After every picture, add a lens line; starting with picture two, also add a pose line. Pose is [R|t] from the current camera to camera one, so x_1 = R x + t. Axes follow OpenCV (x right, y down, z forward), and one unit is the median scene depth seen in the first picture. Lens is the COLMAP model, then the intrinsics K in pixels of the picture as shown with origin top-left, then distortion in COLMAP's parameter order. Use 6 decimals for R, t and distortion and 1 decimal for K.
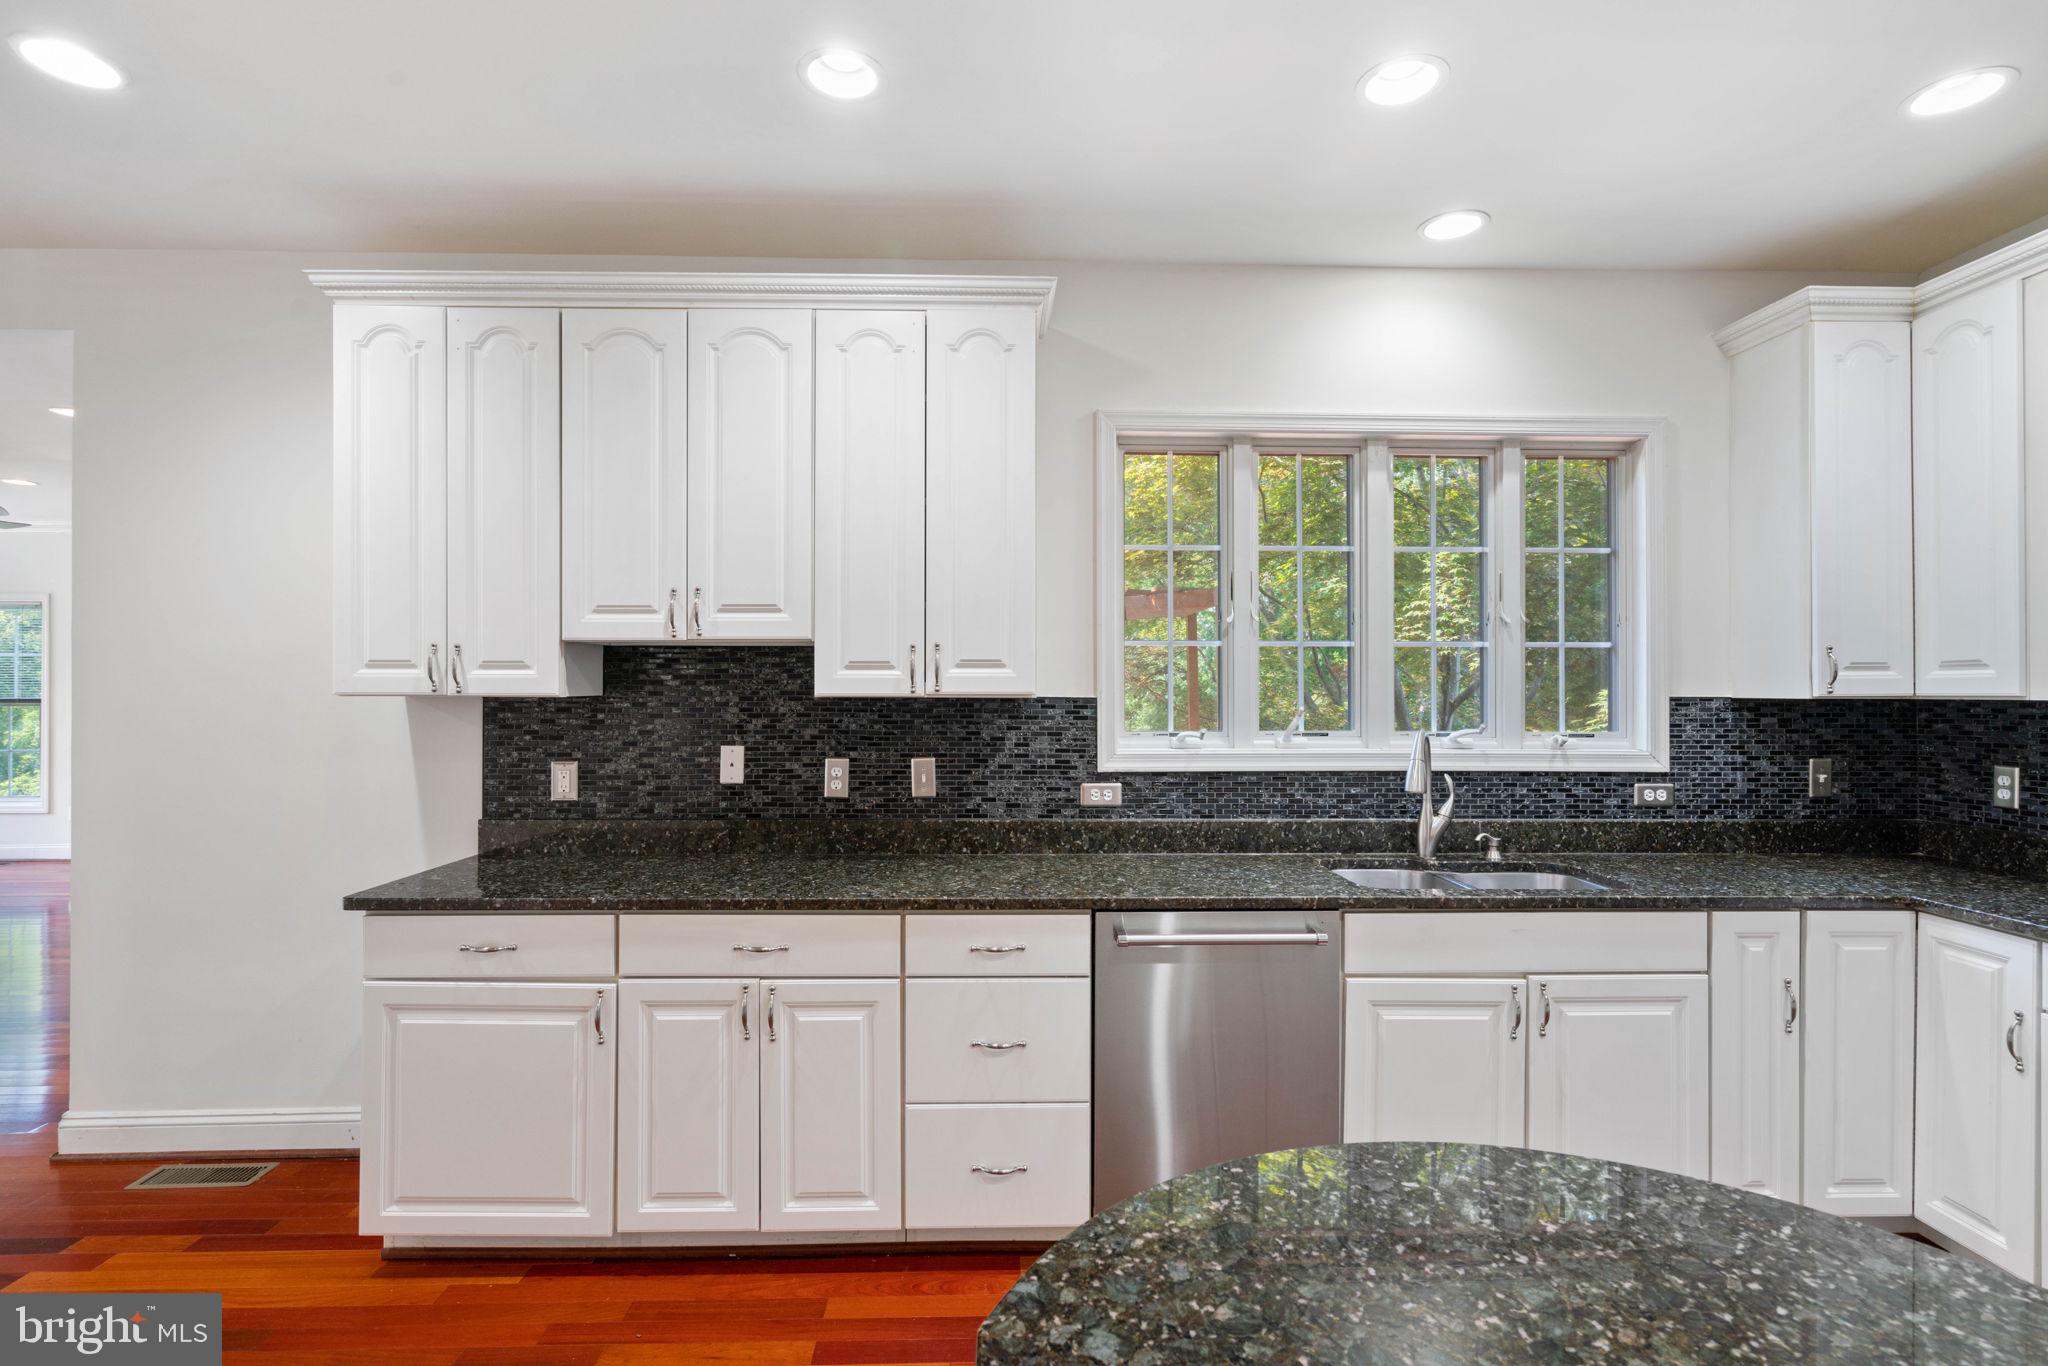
lens RADIAL K [[937.1, 0, 1017.9], [0, 937.1, 677.0], [0, 0, 1]] dist [0.001802, -0.000293]
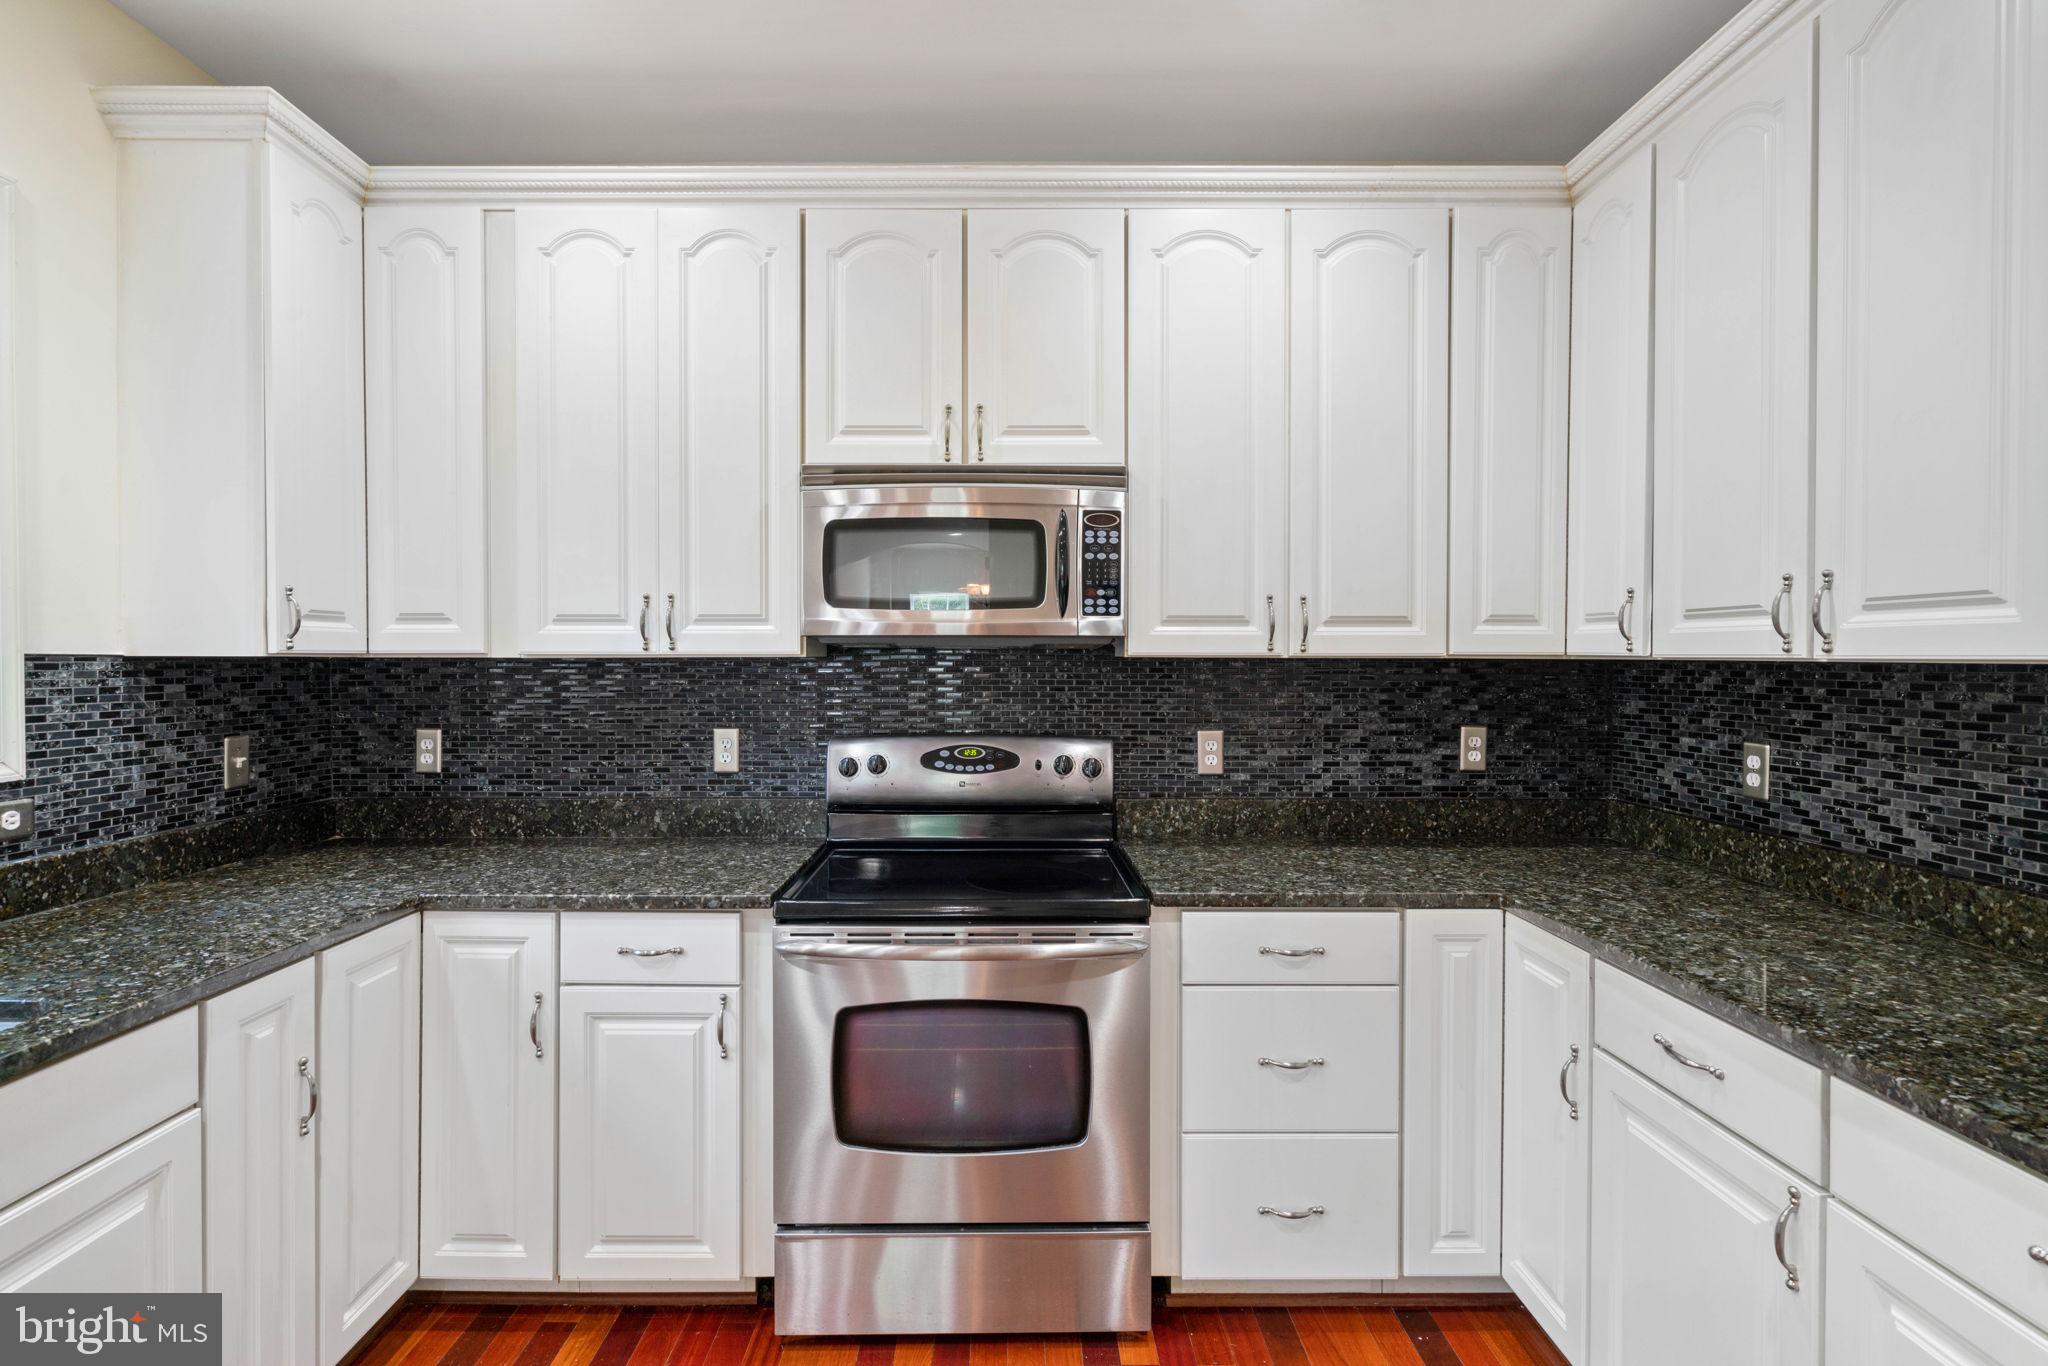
lens RADIAL K [[937.1, 0, 1016.7], [0, 937.1, 673.4], [0, 0, 1]] dist [0.001802, -0.000293]
pose [[0.015241, -0.013746, 0.999789, 0.107779], [-0.018937, 0.999722, 0.014034, 0.013435], [-0.999704, -0.019147, 0.014977, 0.363295]]
